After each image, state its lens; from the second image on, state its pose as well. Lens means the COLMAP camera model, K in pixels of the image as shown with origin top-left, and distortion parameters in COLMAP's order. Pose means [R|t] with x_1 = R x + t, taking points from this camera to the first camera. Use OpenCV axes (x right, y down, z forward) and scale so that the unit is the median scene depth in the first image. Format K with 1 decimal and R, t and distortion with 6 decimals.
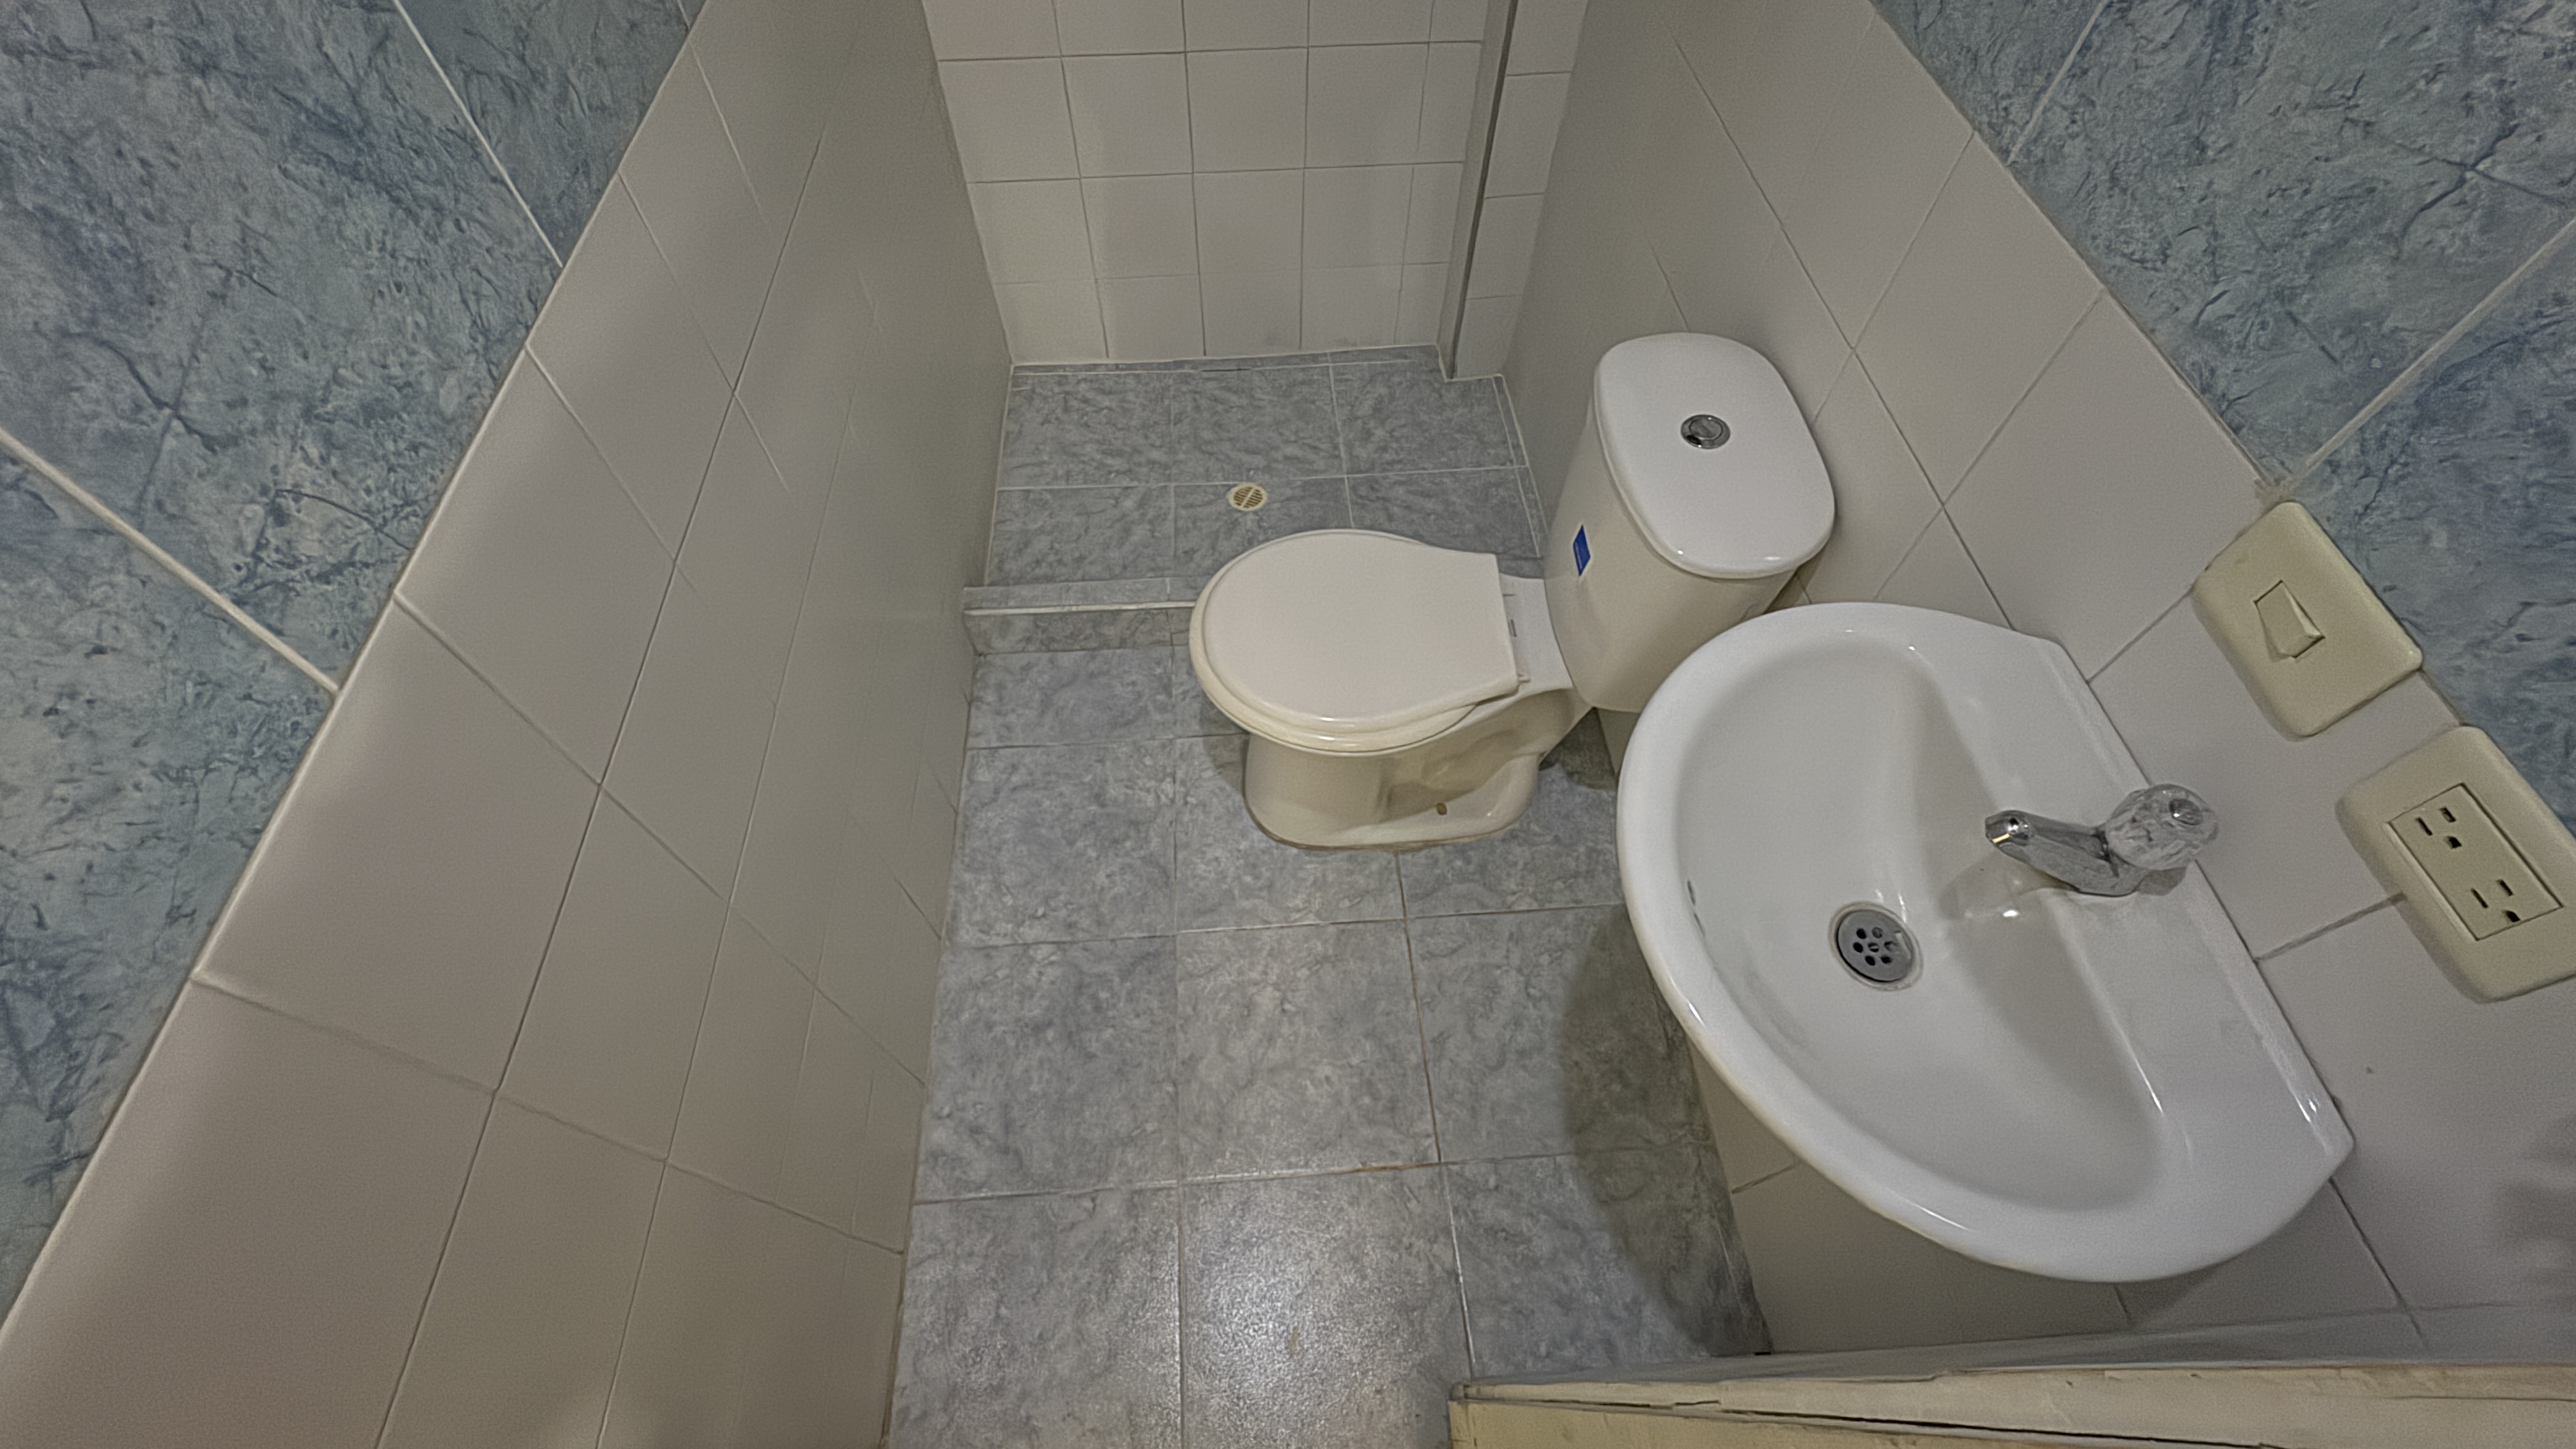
lens RADIAL K [[1039.0, 0, 1285.6], [0, 1039.0, 728.4], [0, 0, 1]] dist [-0.003812, 0.000862]
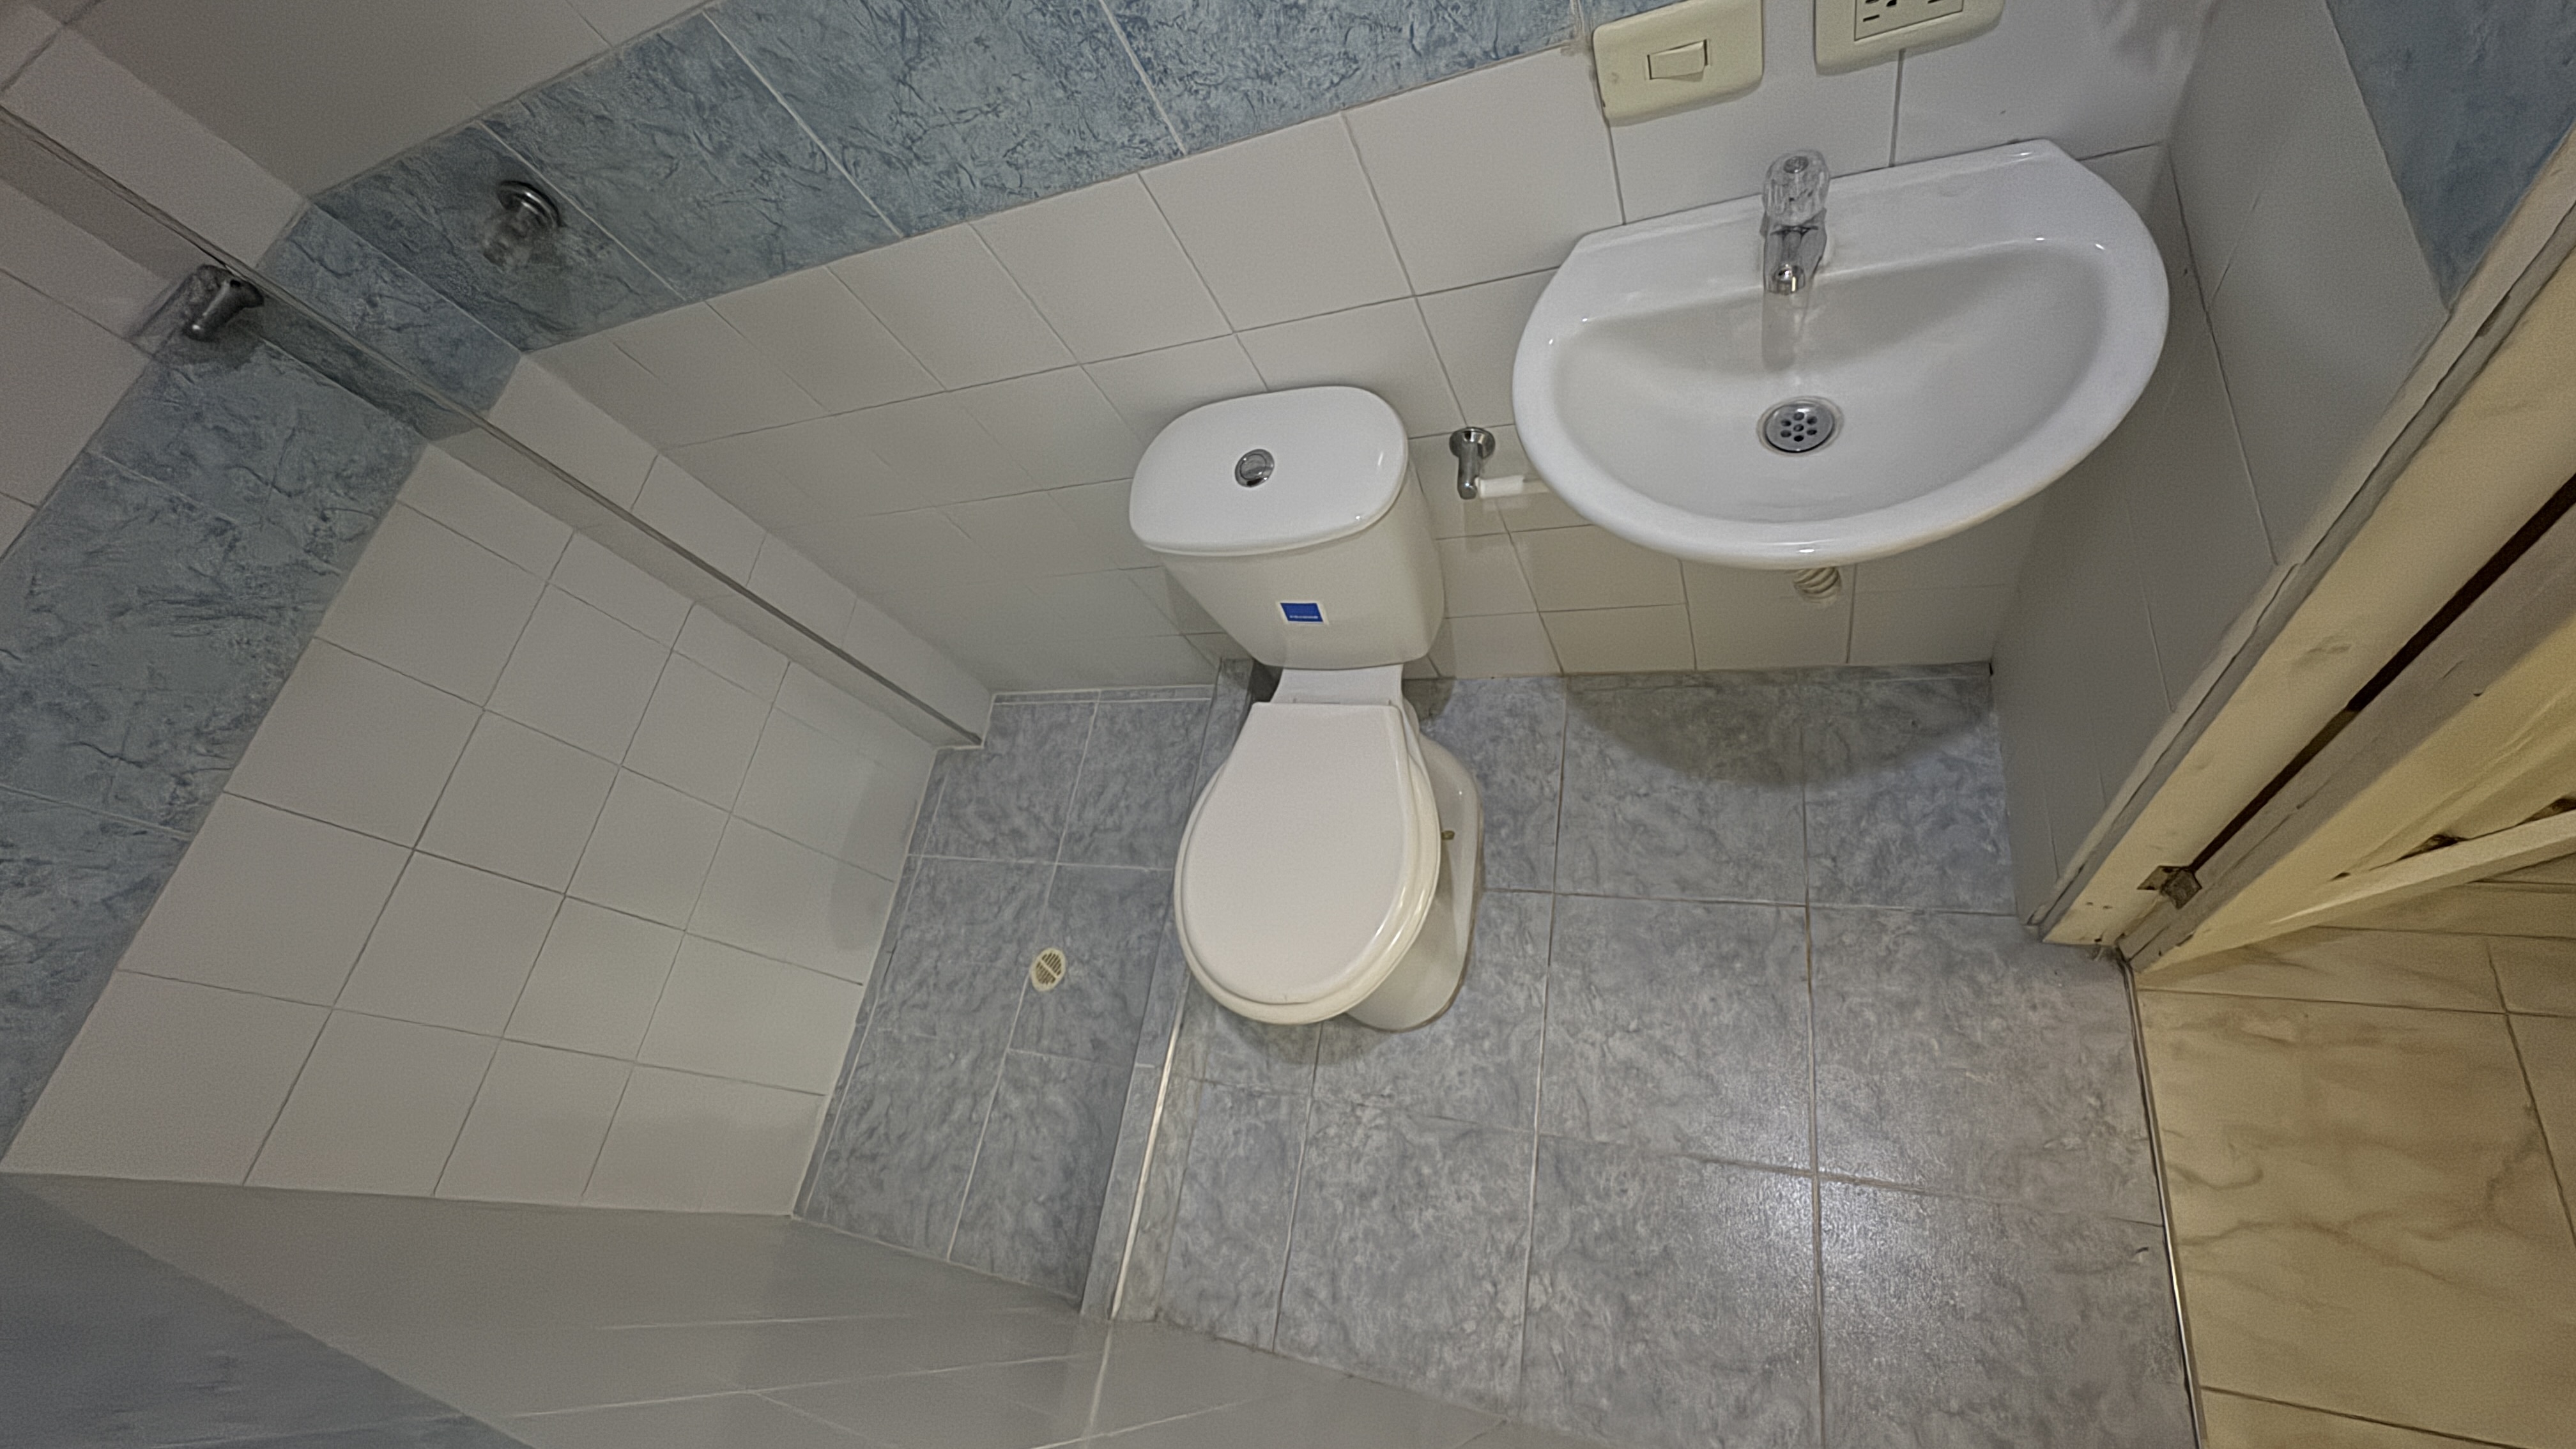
lens RADIAL K [[1039.0, 0, 1286.6], [0, 1039.0, 725.5], [0, 0, 1]] dist [-0.003812, 0.000862]
pose [[0.228204, -0.907849, 0.351756, -0.170333], [0.962213, 0.265424, 0.060791, -0.192867], [-0.148553, 0.324592, 0.934116, 0.047173]]
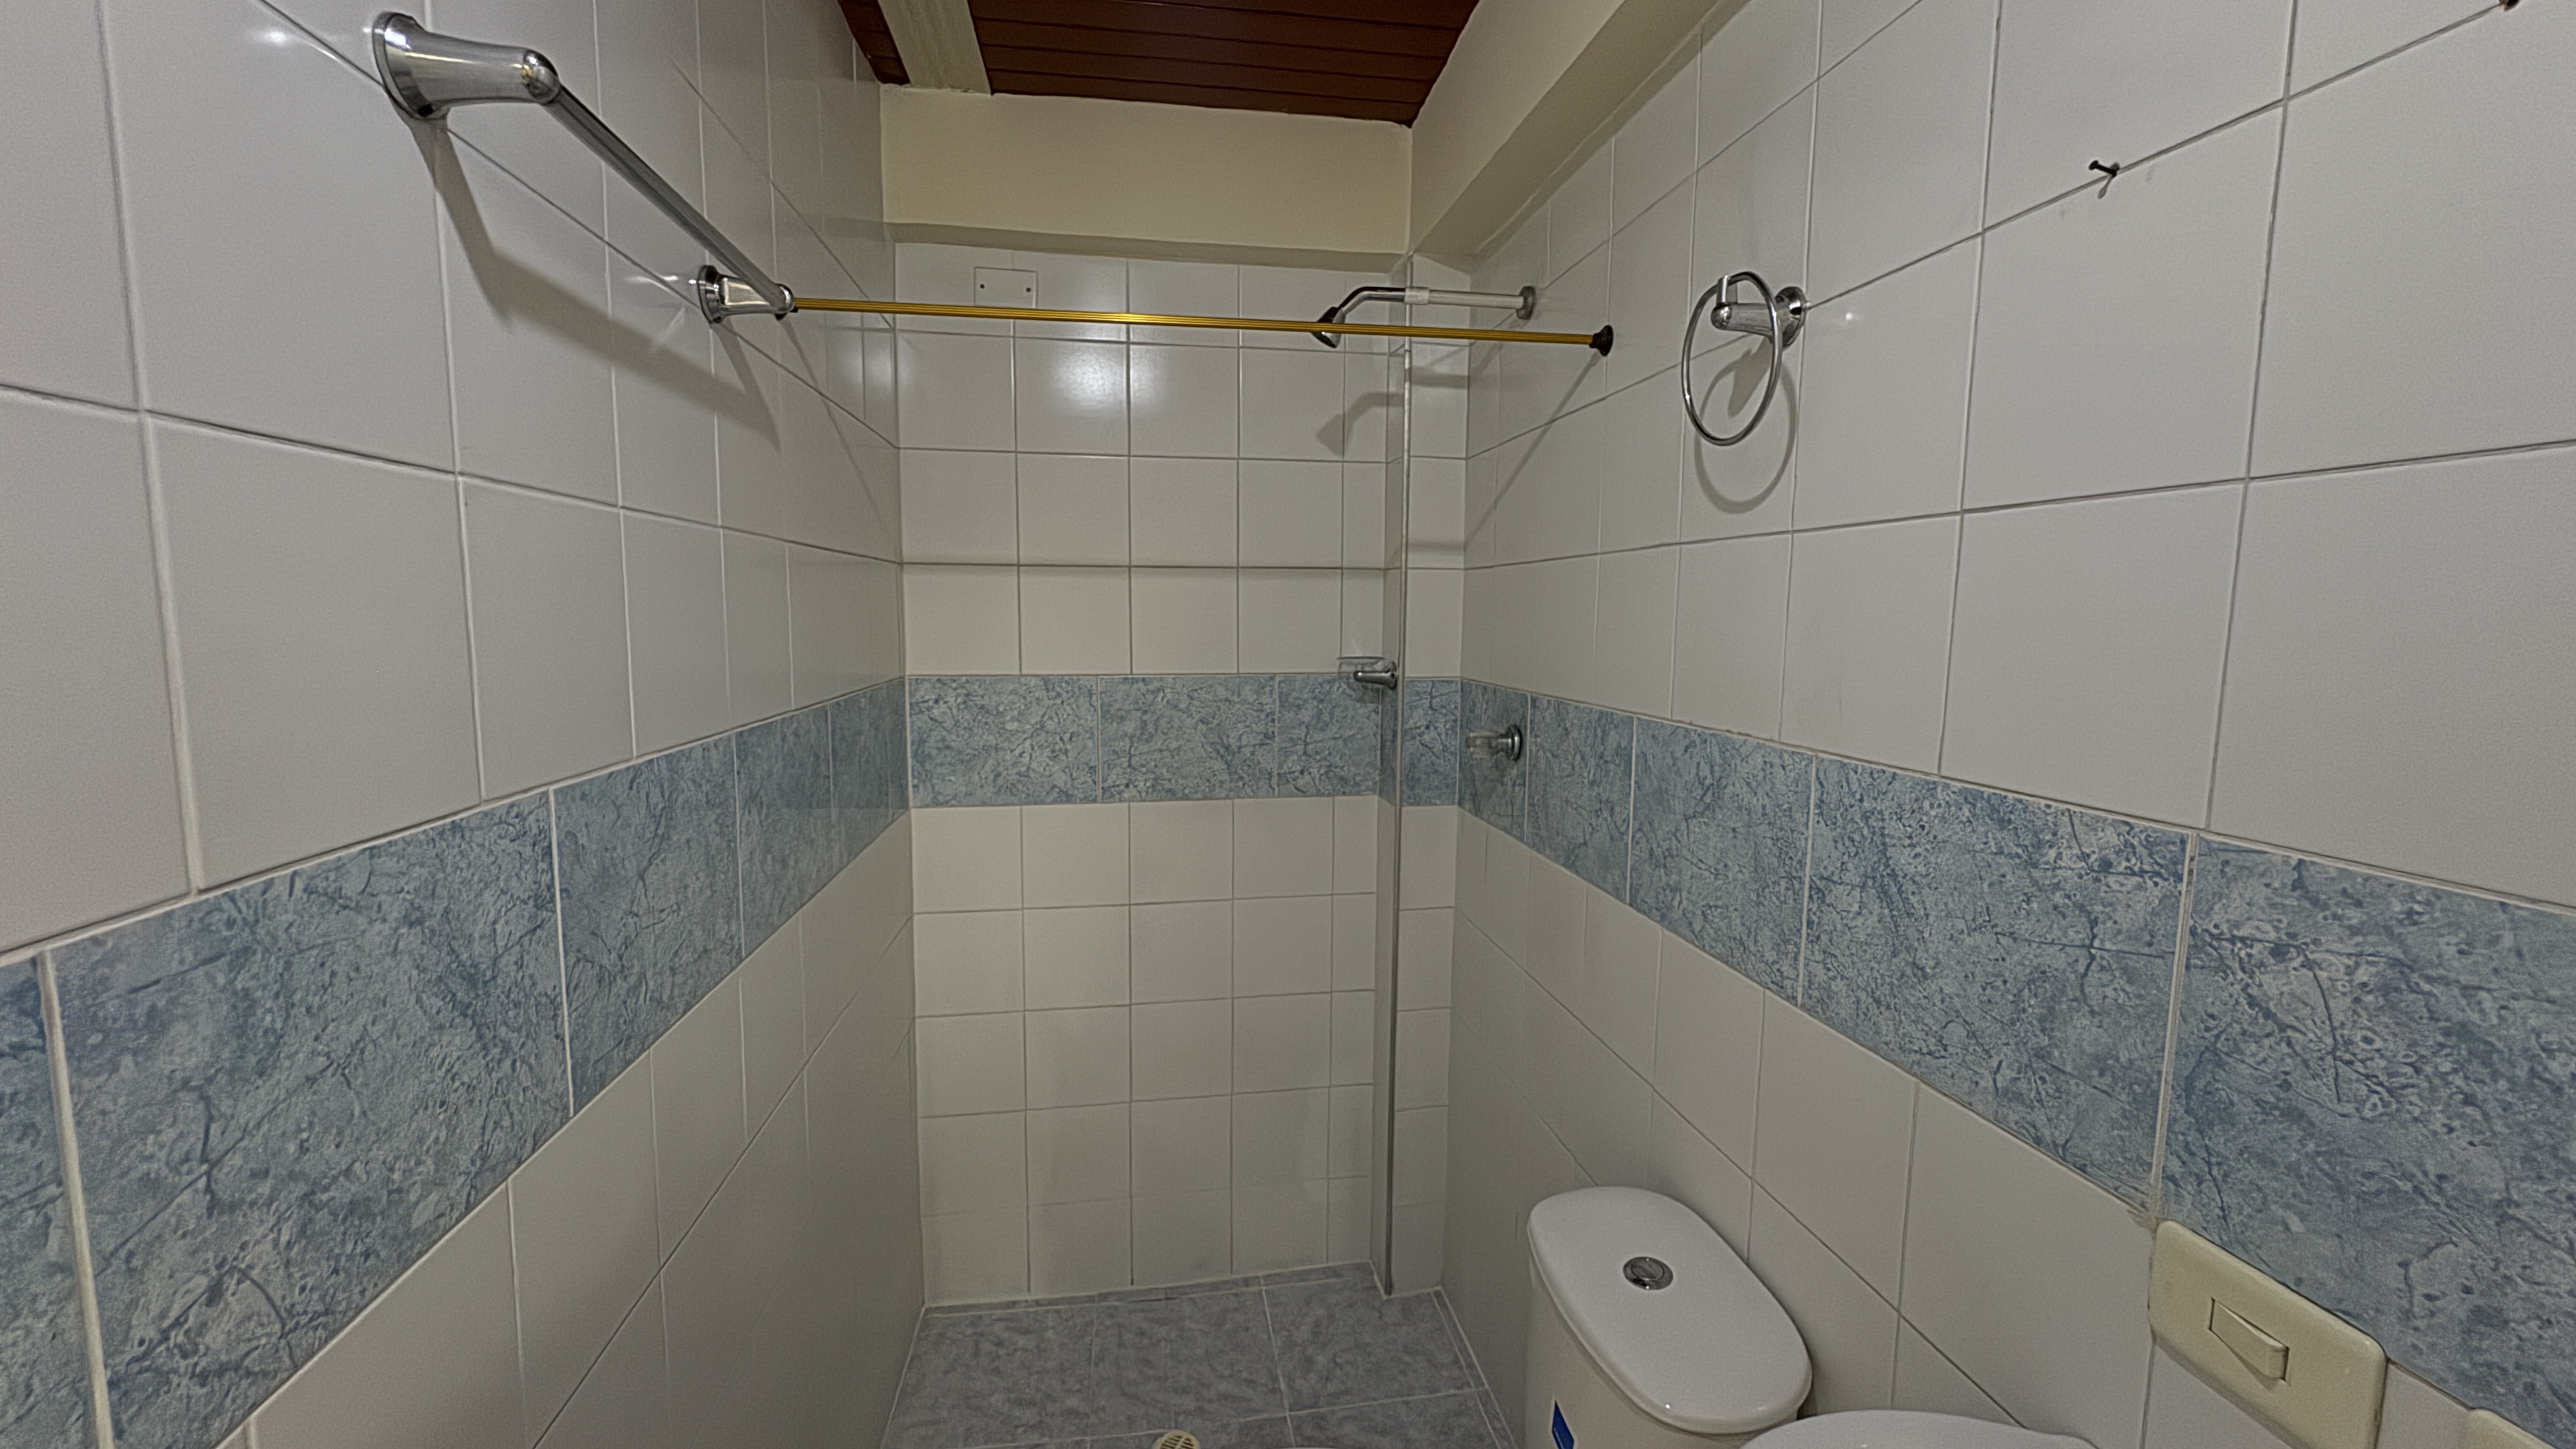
lens RADIAL K [[1039.0, 0, 1287.6], [0, 1039.0, 715.4], [0, 0, 1]] dist [-0.003812, 0.000862]
pose [[0.996278, -0.009192, 0.085701, -0.018921], [0.072368, 0.629302, -0.773784, 0.098271], [-0.046819, 0.777107, 0.627625, -0.025832]]
